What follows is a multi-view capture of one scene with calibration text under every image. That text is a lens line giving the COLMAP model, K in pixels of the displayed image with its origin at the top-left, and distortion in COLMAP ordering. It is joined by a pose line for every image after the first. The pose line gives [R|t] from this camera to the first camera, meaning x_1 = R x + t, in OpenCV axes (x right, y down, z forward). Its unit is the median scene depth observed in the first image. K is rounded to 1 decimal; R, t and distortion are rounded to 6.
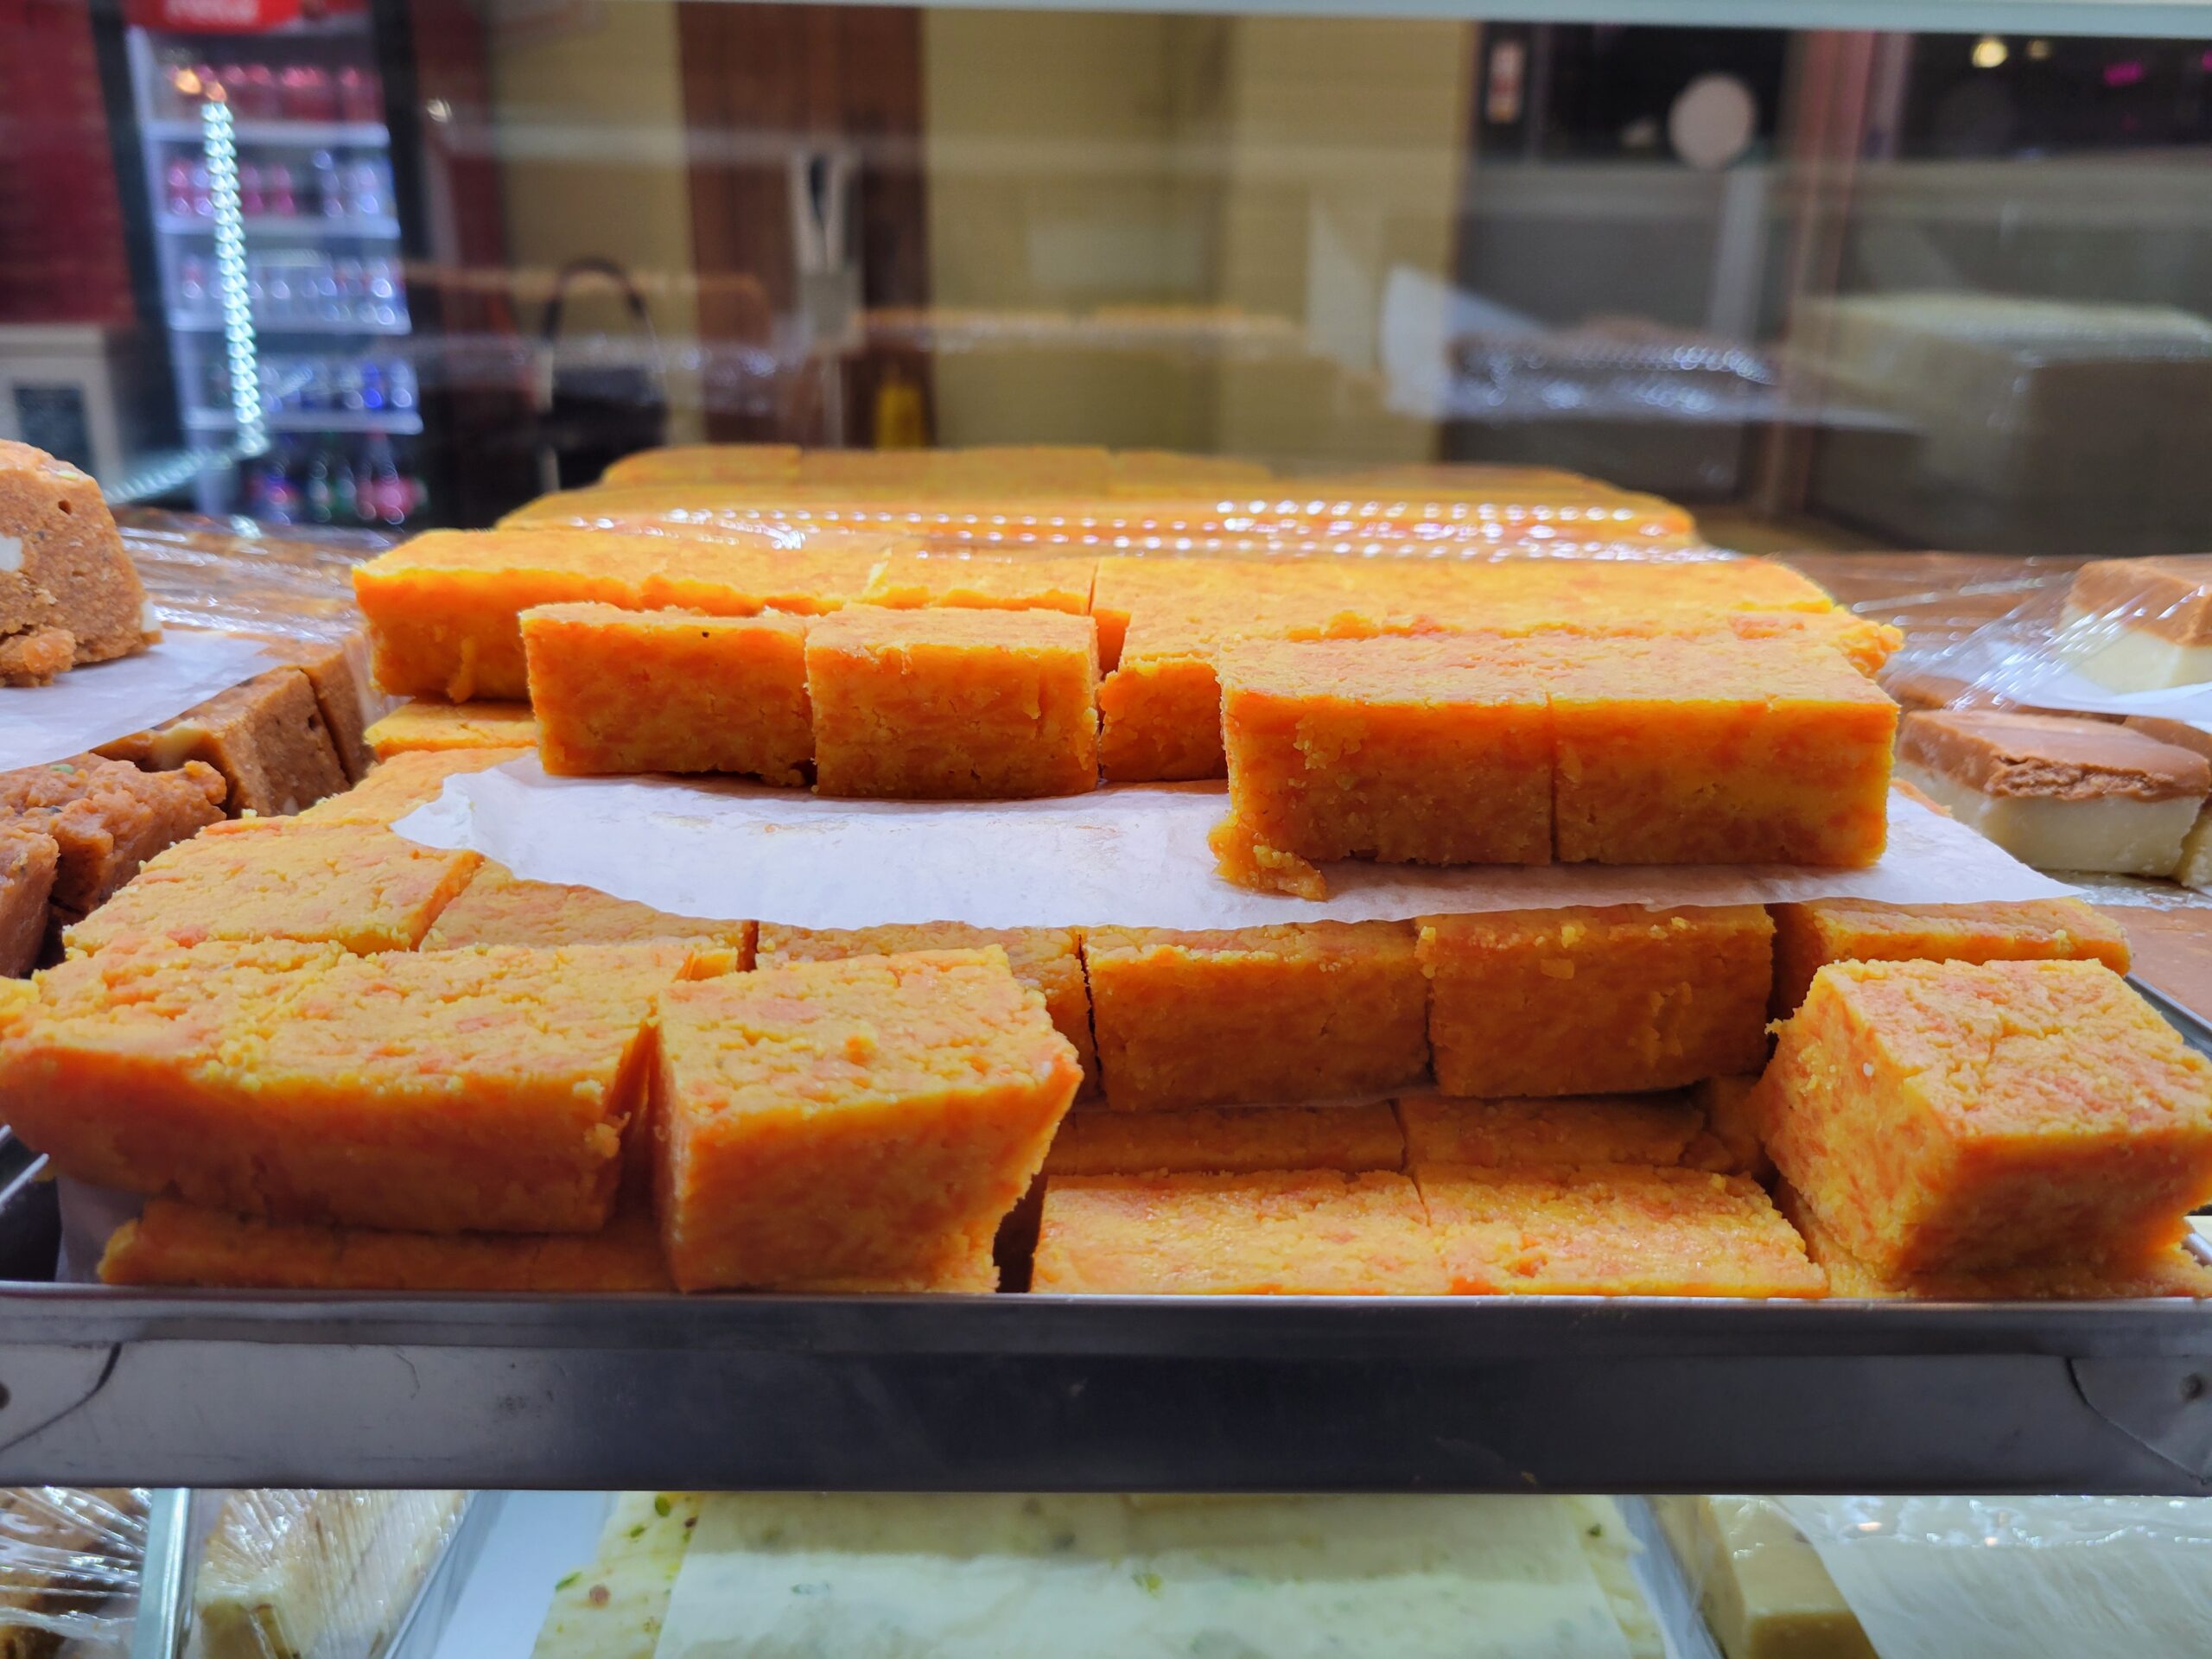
lens RADIAL K [[1679.8, 0, 1106.3], [0, 1679.8, 828.1], [0, 0, 1]] dist [0.007647, -0.001238]
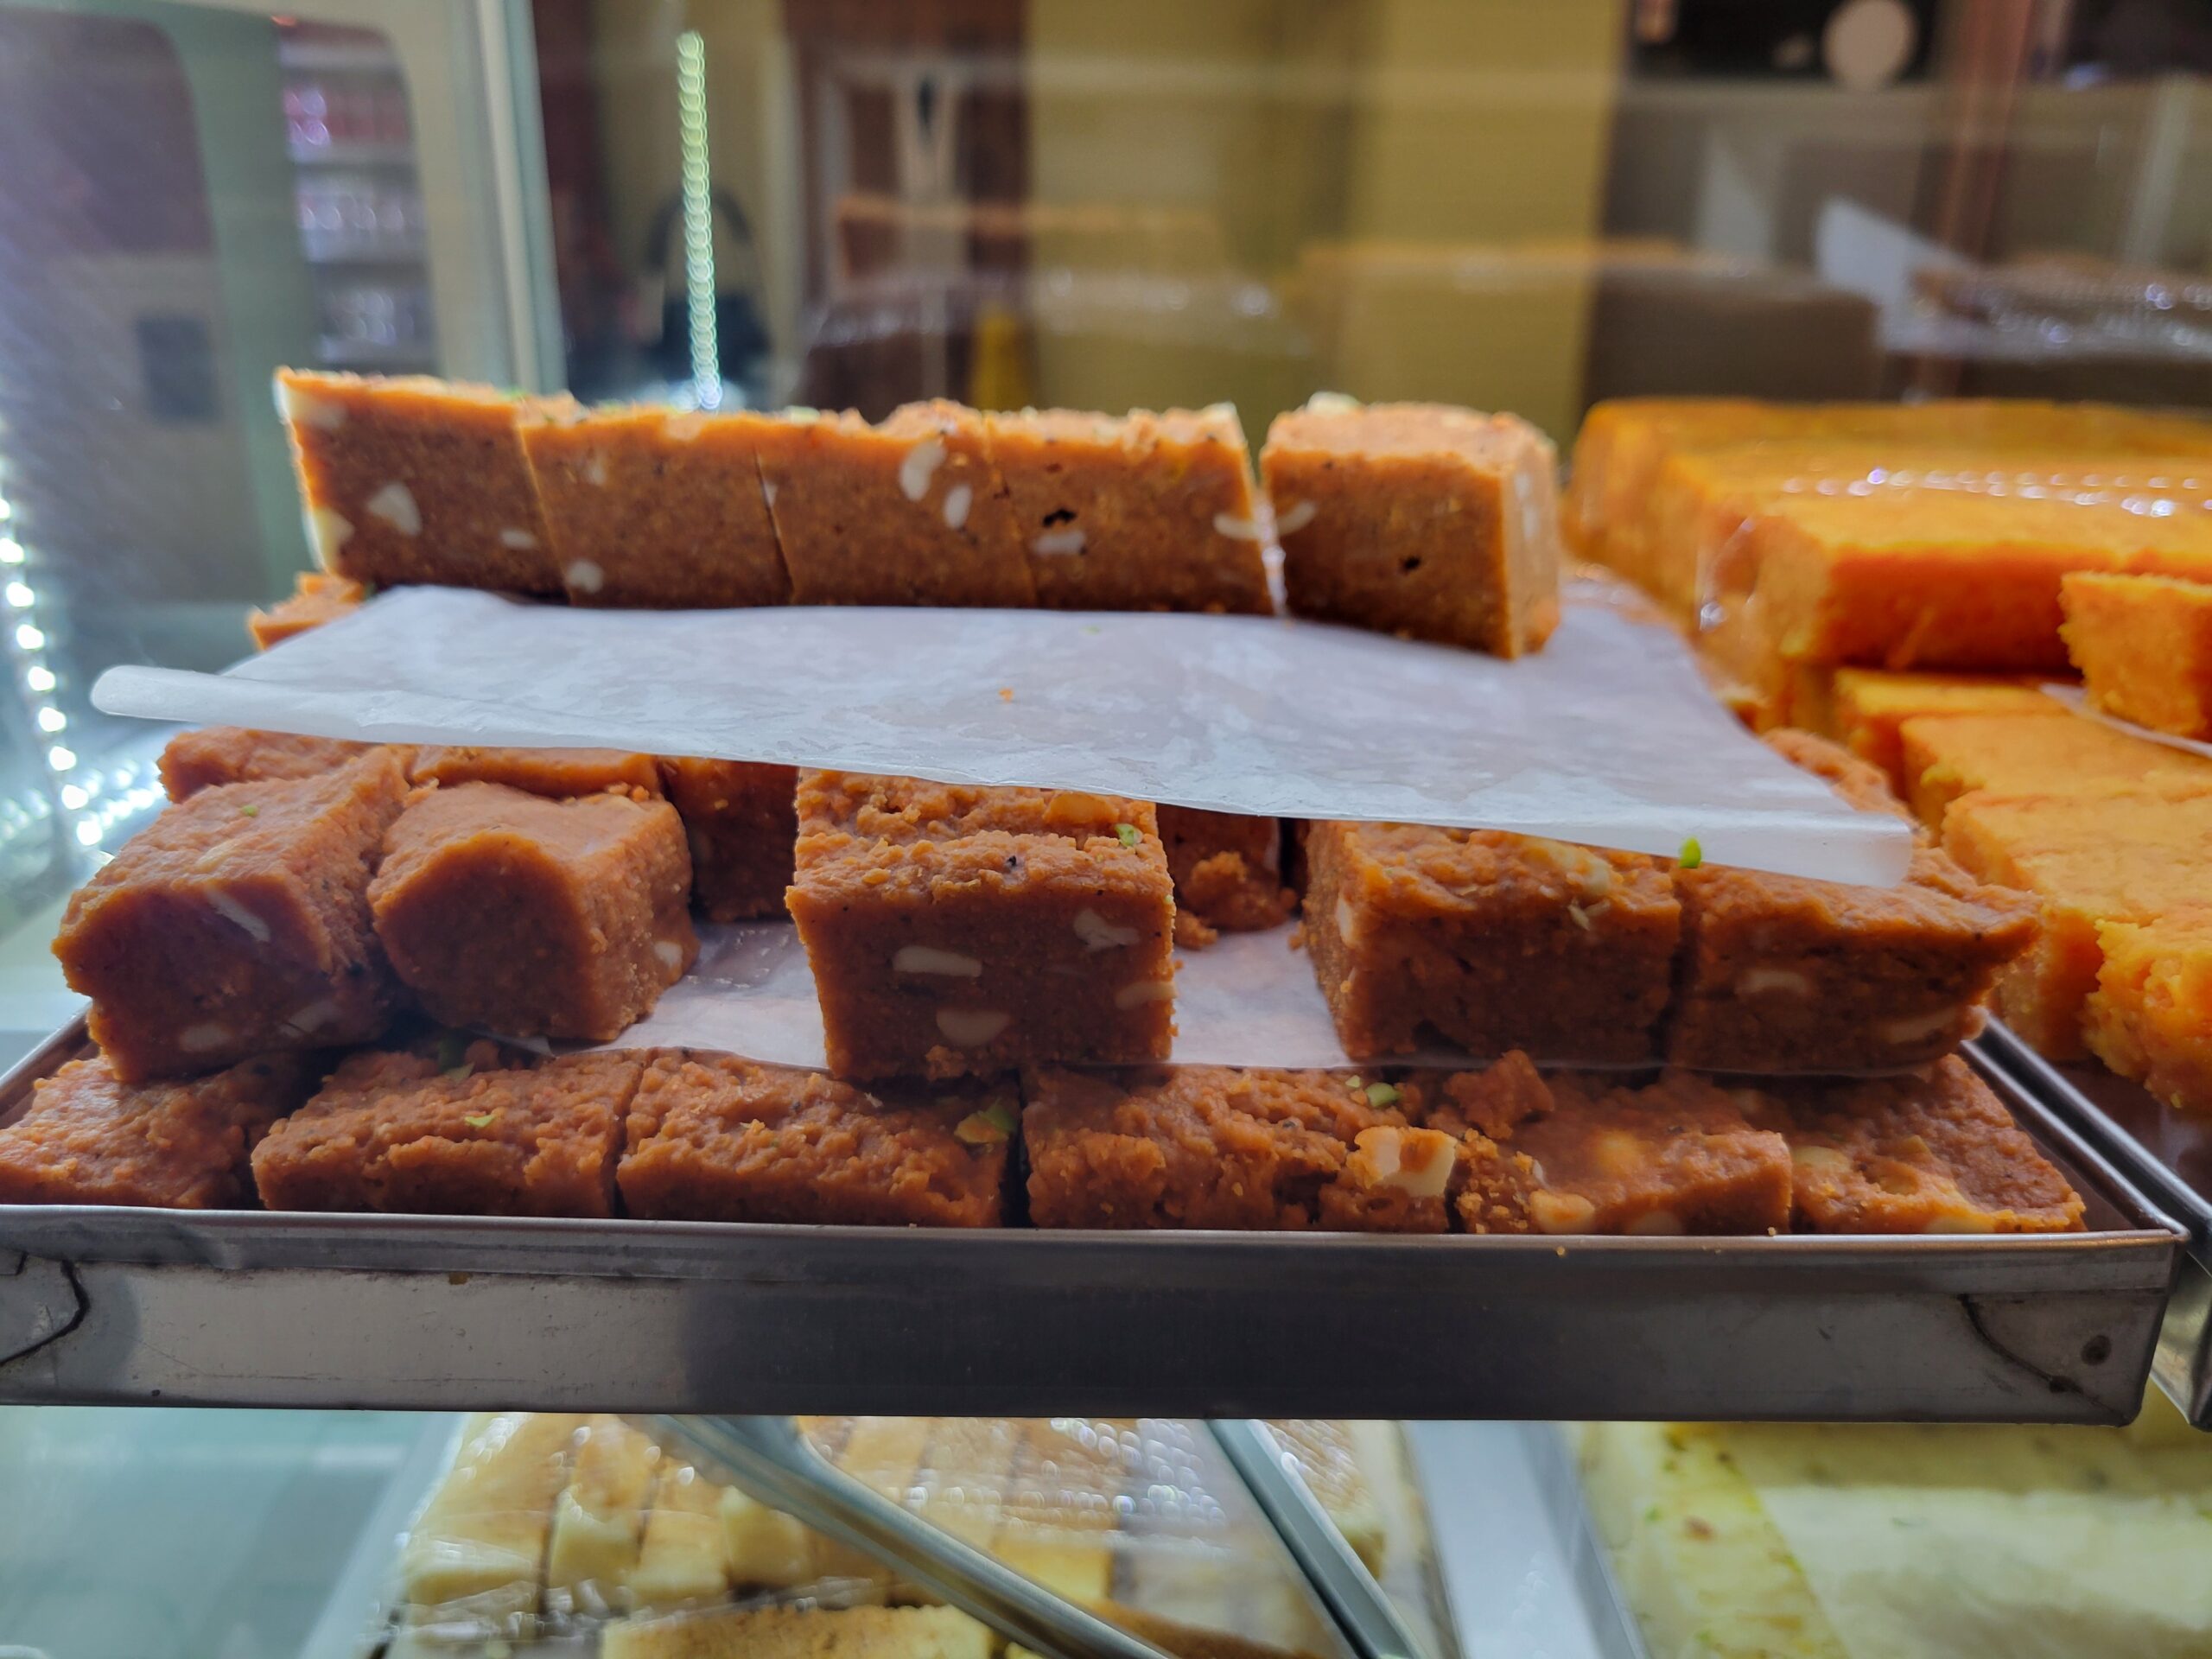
lens RADIAL K [[1679.8, 0, 1105.6], [0, 1679.8, 829.9], [0, 0, 1]] dist [0.007647, -0.001238]
pose [[0.999951, -0.001056, 0.009891, -0.100259], [0.000624, 0.999052, 0.043528, -0.002590], [-0.009928, -0.043519, 0.999003, -0.001231]]
